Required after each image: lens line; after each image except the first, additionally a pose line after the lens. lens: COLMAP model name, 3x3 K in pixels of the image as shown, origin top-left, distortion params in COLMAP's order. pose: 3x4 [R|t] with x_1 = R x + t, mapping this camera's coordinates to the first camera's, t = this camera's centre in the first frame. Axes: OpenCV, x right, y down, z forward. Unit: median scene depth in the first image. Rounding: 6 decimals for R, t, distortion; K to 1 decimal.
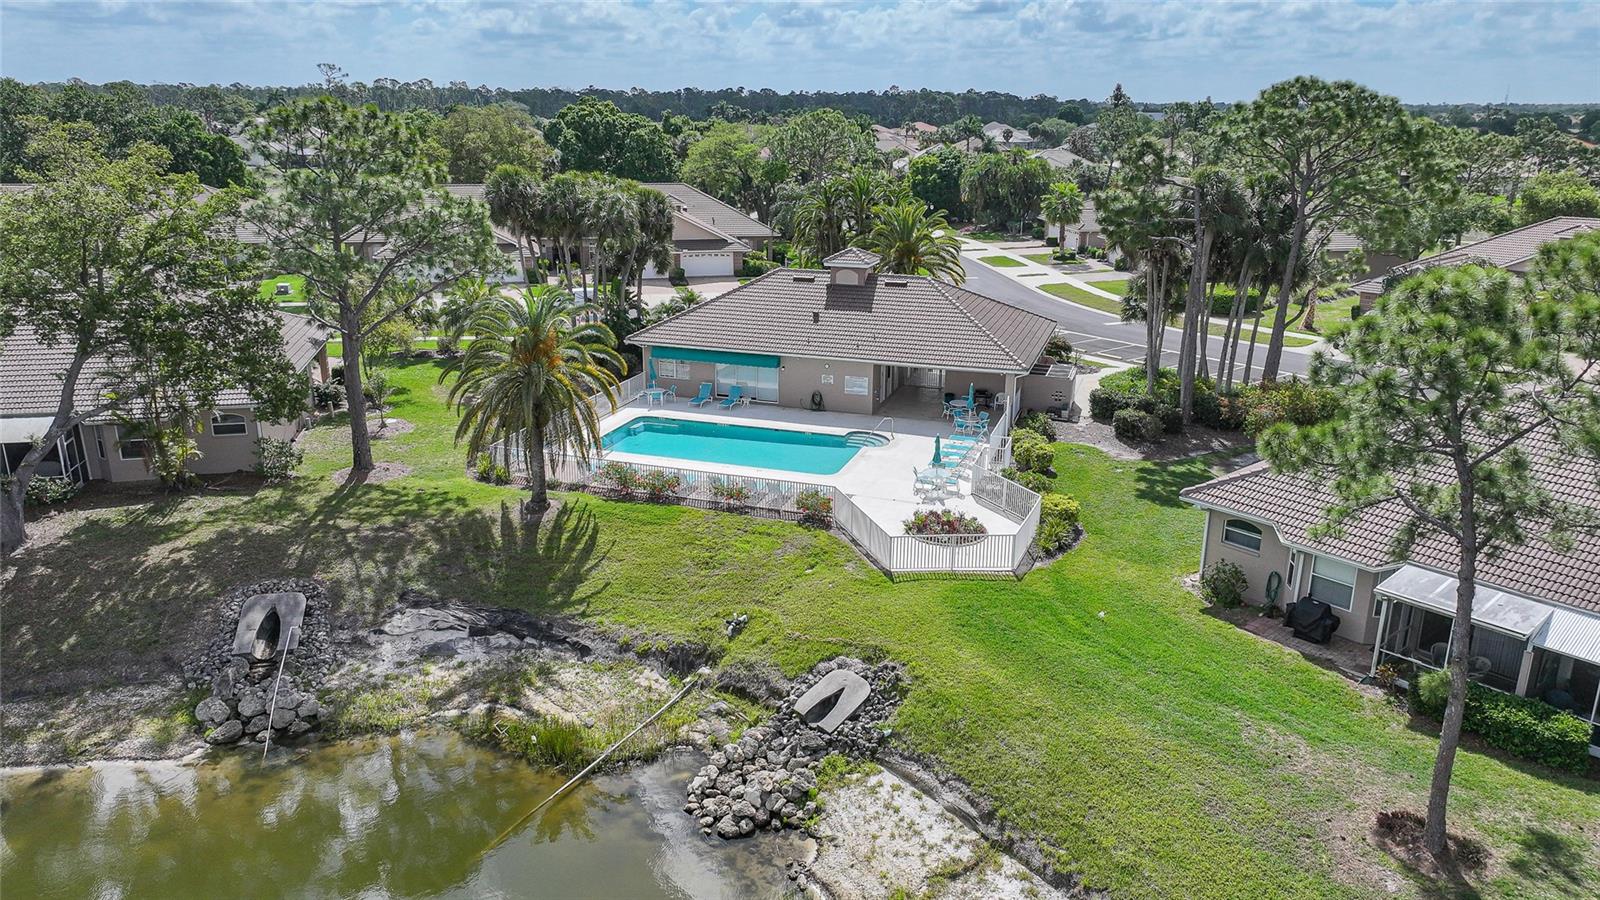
lens RADIAL K [[1122.3, 0, 803.6], [0, 1122.3, 453.6], [0, 0, 1]] dist [-0.004039, 0.022061]
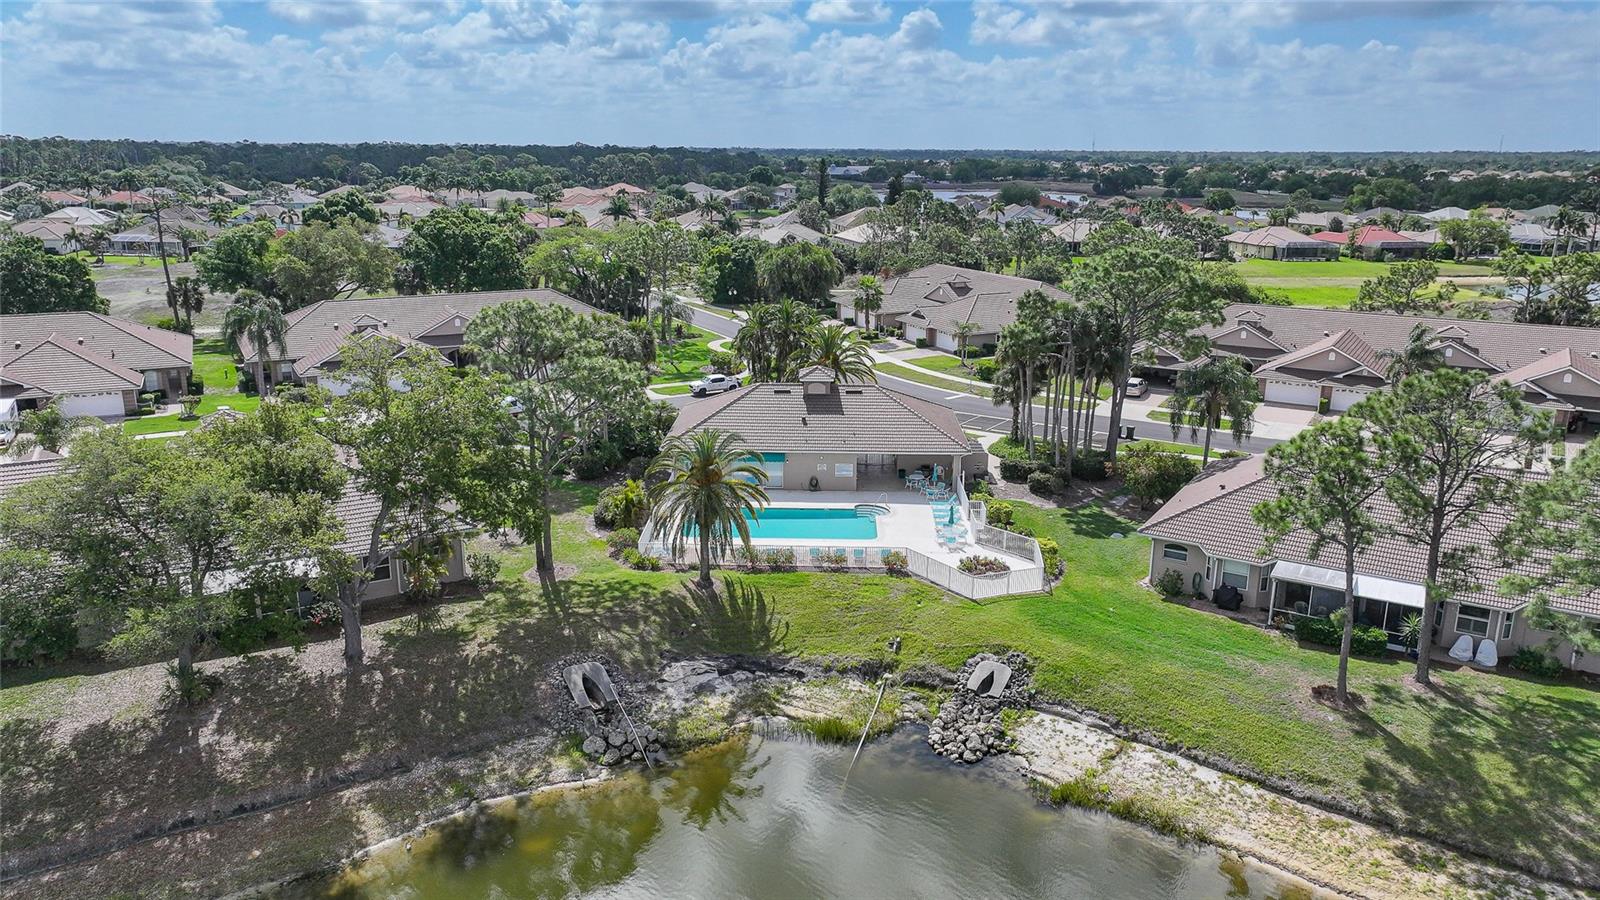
lens RADIAL K [[1122.3, 0, 803.6], [0, 1122.3, 453.6], [0, 0, 1]] dist [-0.004039, 0.022061]
pose [[0.955634, -0.077621, 0.284144, -0.613127], [0.087421, 0.995930, -0.021951, -0.087830], [-0.281284, 0.045817, 0.958530, -0.465256]]
